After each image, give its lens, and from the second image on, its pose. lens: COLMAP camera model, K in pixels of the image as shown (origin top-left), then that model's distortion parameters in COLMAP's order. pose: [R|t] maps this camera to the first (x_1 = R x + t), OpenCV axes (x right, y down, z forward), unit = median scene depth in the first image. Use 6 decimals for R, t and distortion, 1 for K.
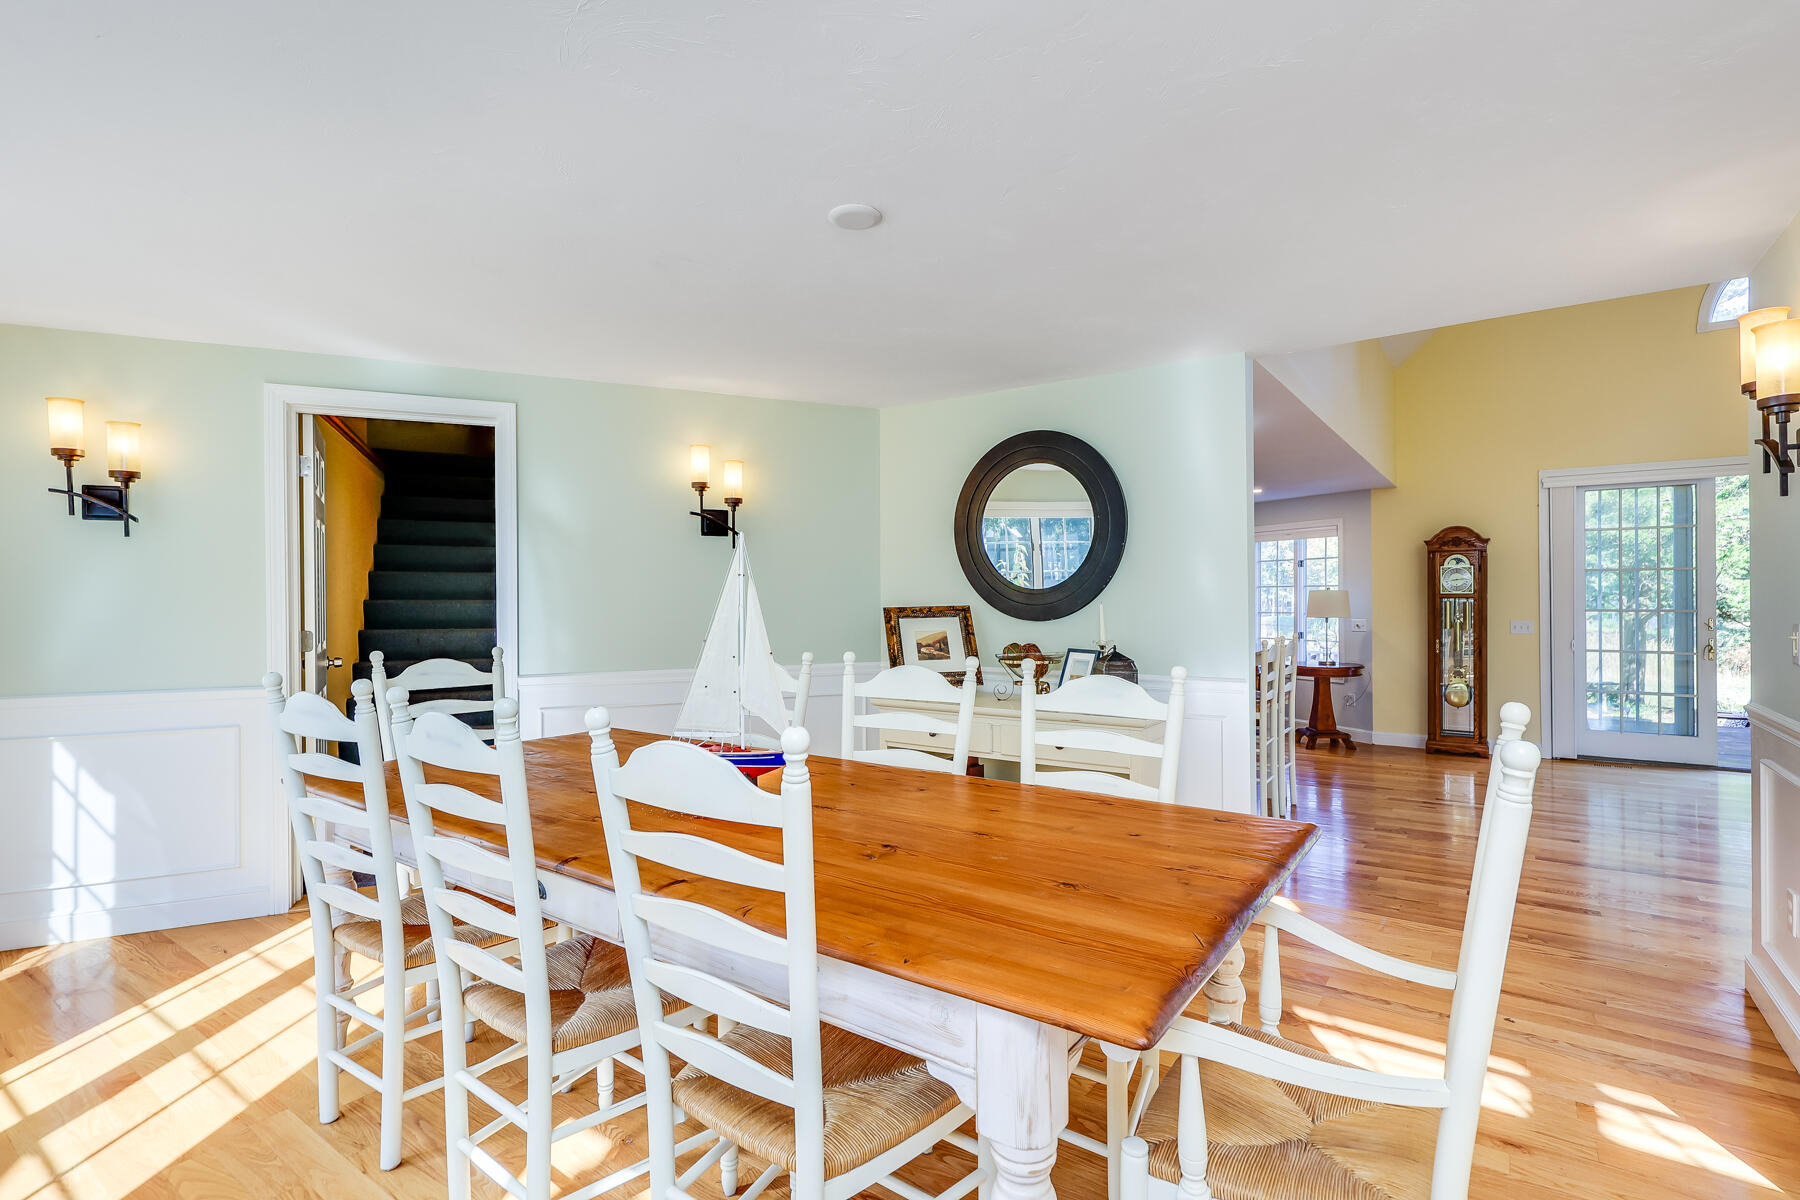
lens RADIAL K [[819.1, 0, 907.3], [0, 819.1, 596.8], [0, 0, 1]] dist [0.002425, 0.000294]
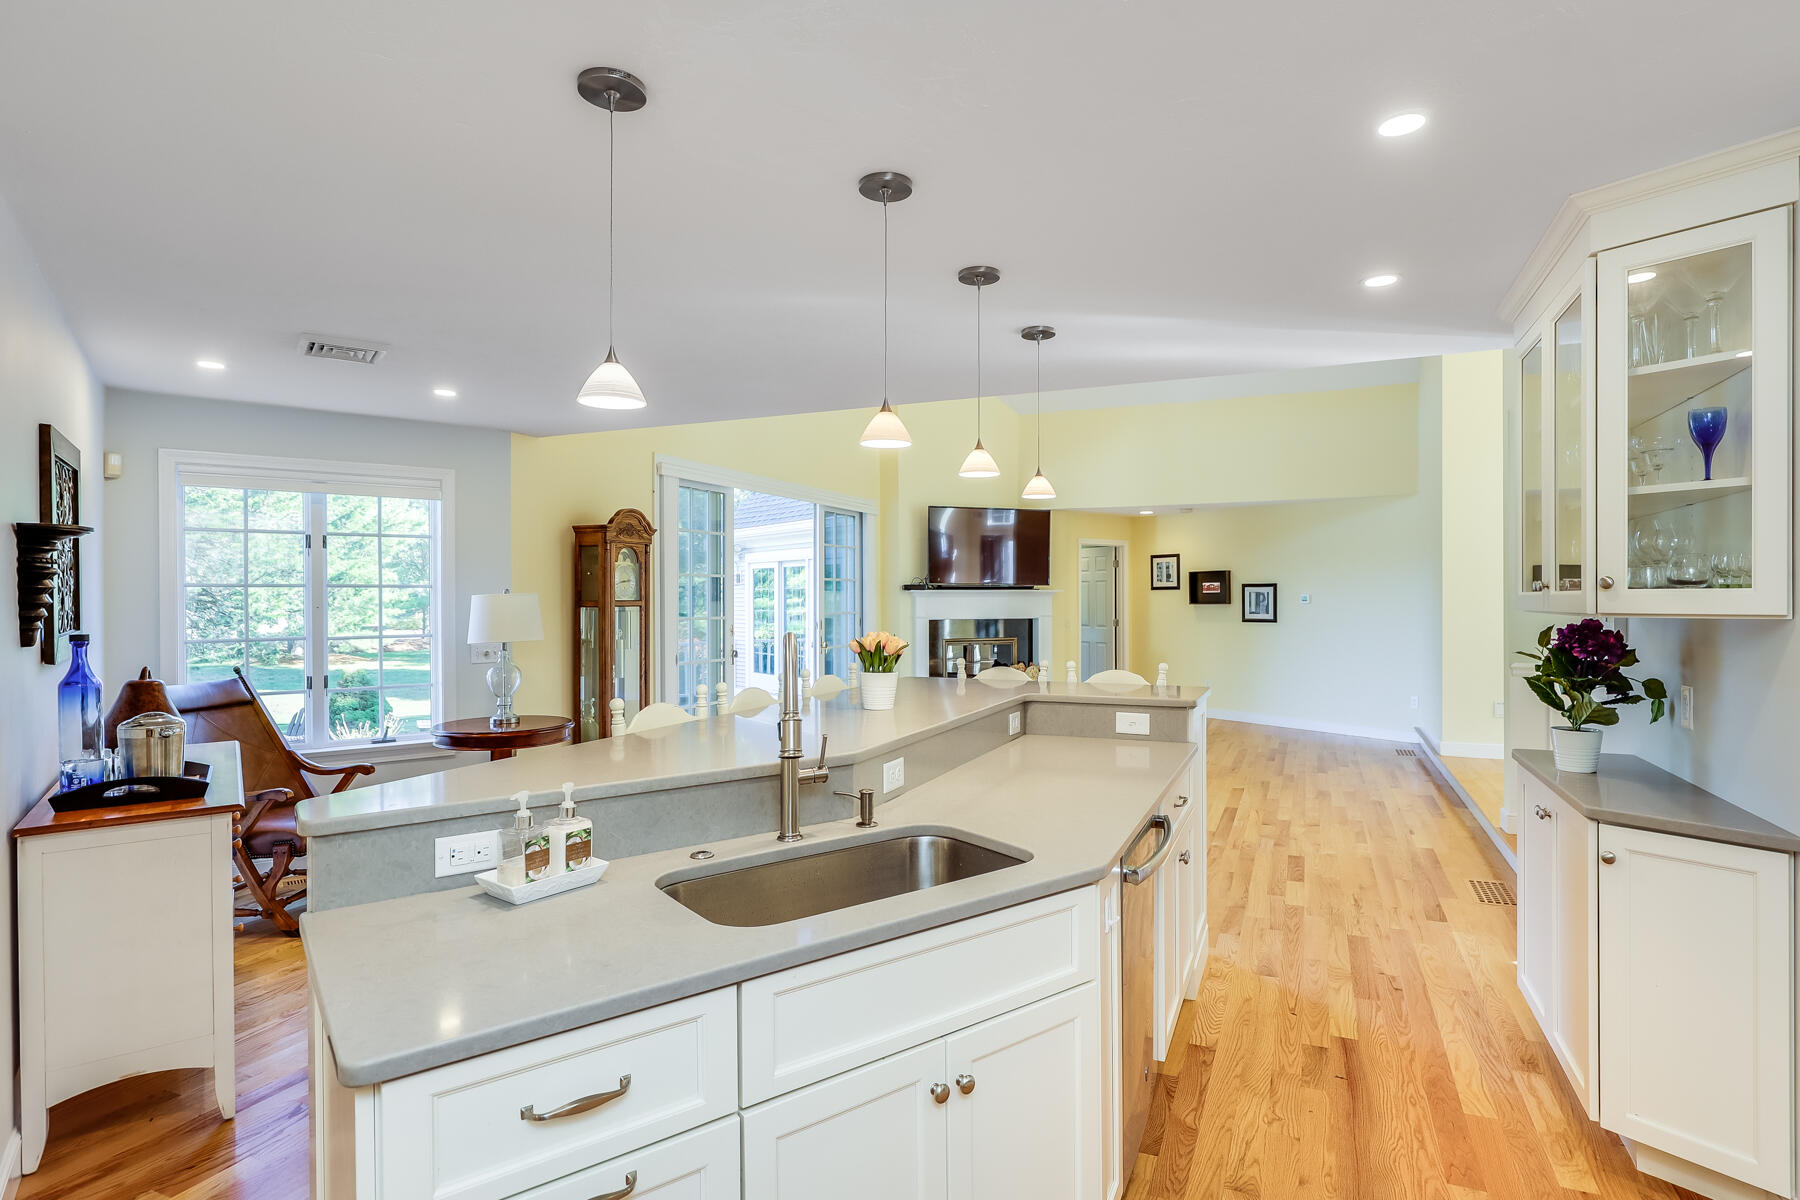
lens RADIAL K [[916.4, 0, 890.7], [0, 916.4, 607.5], [0, 0, 1]] dist [0.000637, 0.000883]
pose [[-0.199961, -0.004147, 0.979795, -0.338571], [0.007168, 0.999958, 0.005695, 0.000508], [-0.979778, 0.008162, -0.199923, 1.665367]]
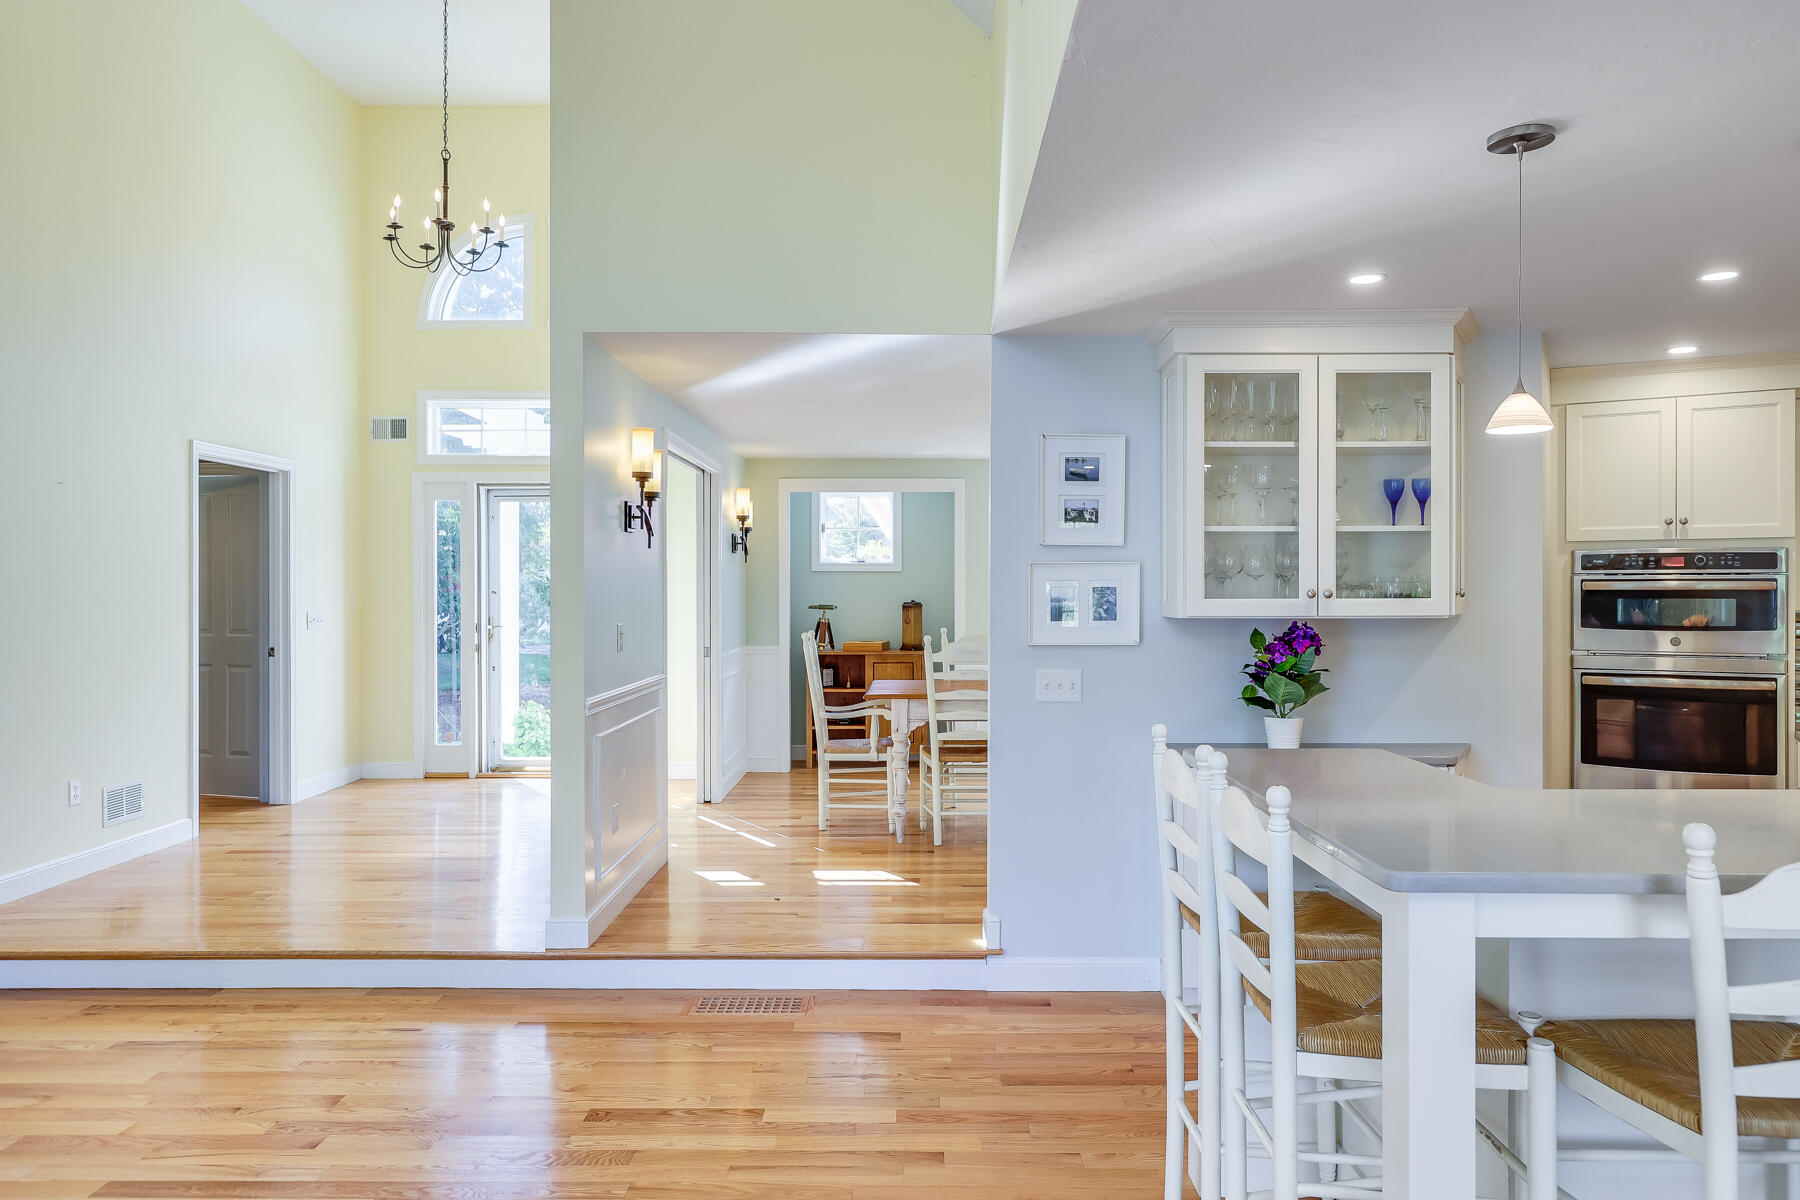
lens RADIAL K [[1176.9, 0, 920.7], [0, 1176.9, 601.5], [0, 0, 1]] dist [-0.003930, 0.003070]
pose [[-0.811460, 0.011097, -0.584303, 1.047490], [0.004247, 0.999905, 0.013092, -0.017425], [0.584393, 0.008142, -0.811430, 1.652489]]
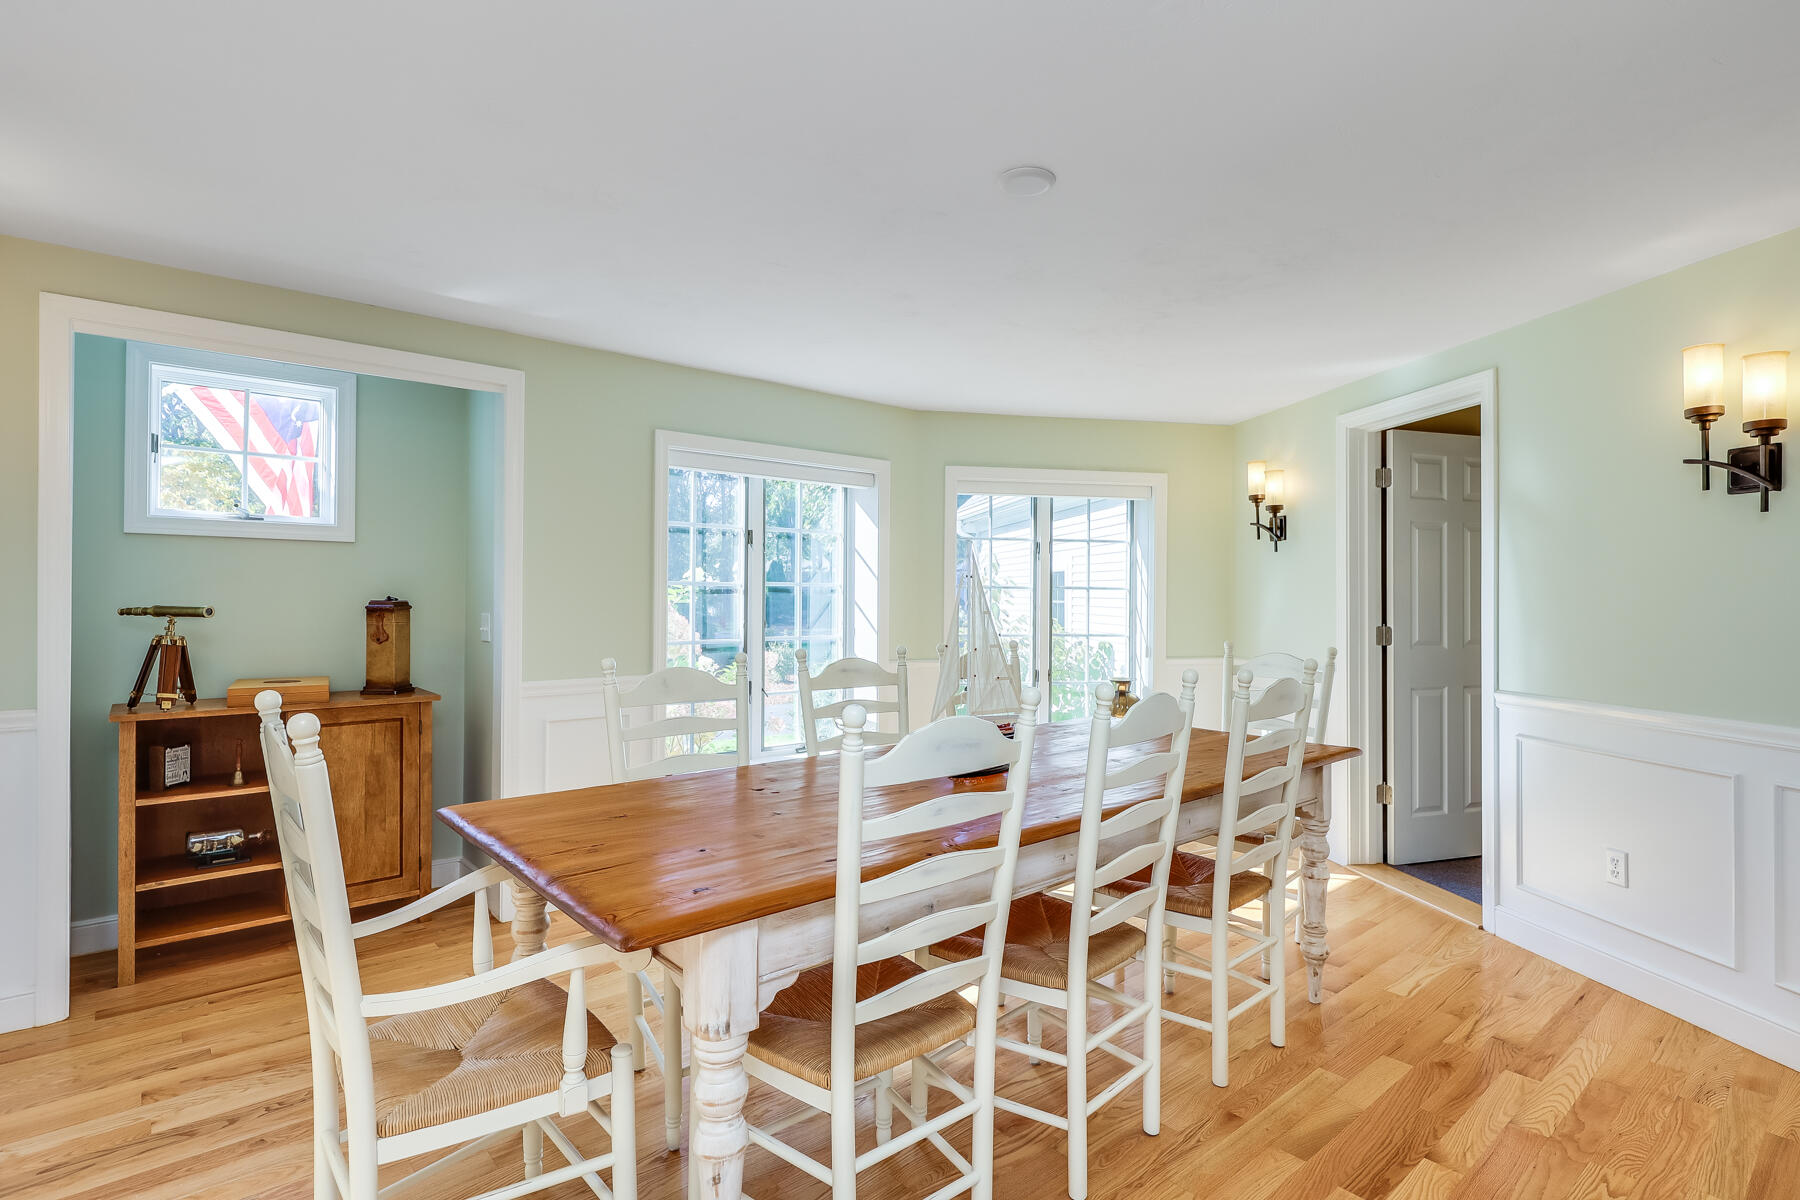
lens RADIAL K [[916.4, 0, 918.0], [0, 916.4, 595.0], [0, 0, 1]] dist [0.000637, 0.000883]
pose [[-0.225870, 0.000011, -0.974158, 0.531341], [-0.007403, 0.999971, 0.001728, 0.001282], [0.974129, 0.007602, -0.225863, 0.577758]]
